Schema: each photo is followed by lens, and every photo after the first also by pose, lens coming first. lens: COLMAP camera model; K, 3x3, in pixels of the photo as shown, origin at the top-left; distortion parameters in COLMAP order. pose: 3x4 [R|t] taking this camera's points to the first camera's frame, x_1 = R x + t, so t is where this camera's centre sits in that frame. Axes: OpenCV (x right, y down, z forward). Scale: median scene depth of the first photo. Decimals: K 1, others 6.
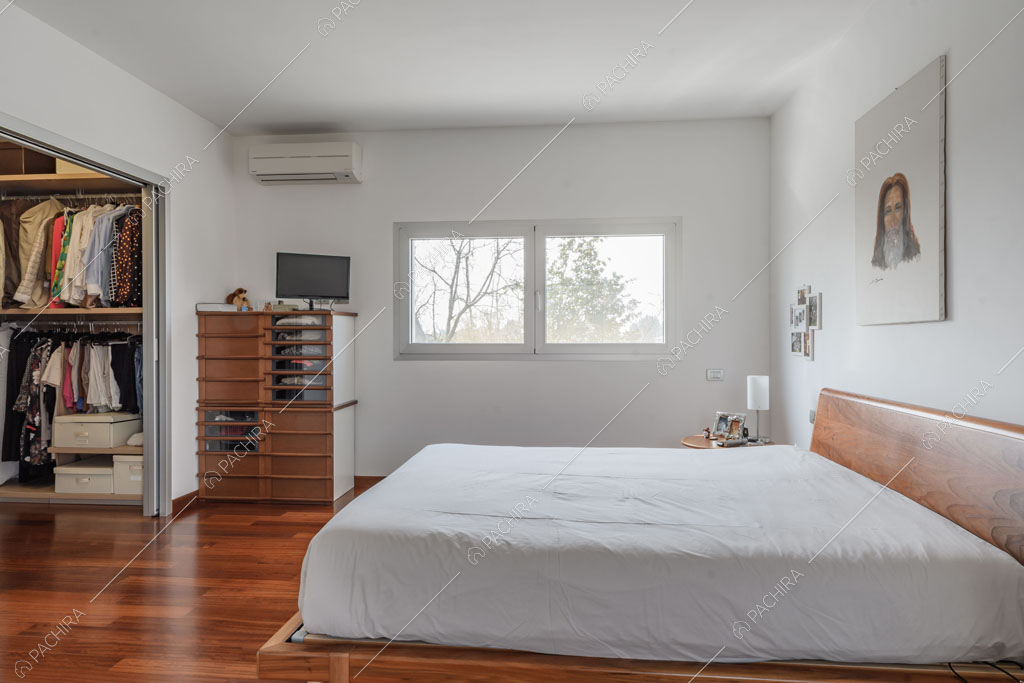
lens RADIAL K [[617.1, 0, 512.0], [0, 617.1, 341.5], [0, 0, 1]] dist [0.002729, -0.002100]
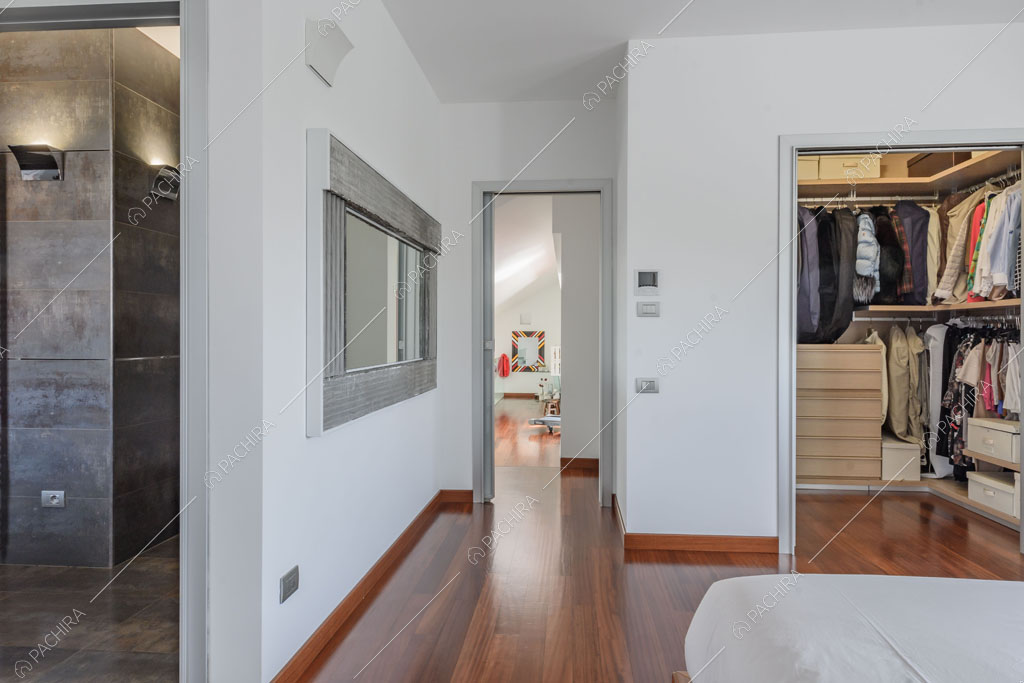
lens RADIAL K [[625.6, 0, 512.0], [0, 625.6, 341.5], [0, 0, 1]] dist [0.000108, -0.000743]
pose [[0.008672, 0.011227, -0.999899, 0.204557], [-0.004429, 0.999928, 0.011188, -0.002002], [0.999953, 0.004331, 0.008721, 0.293142]]
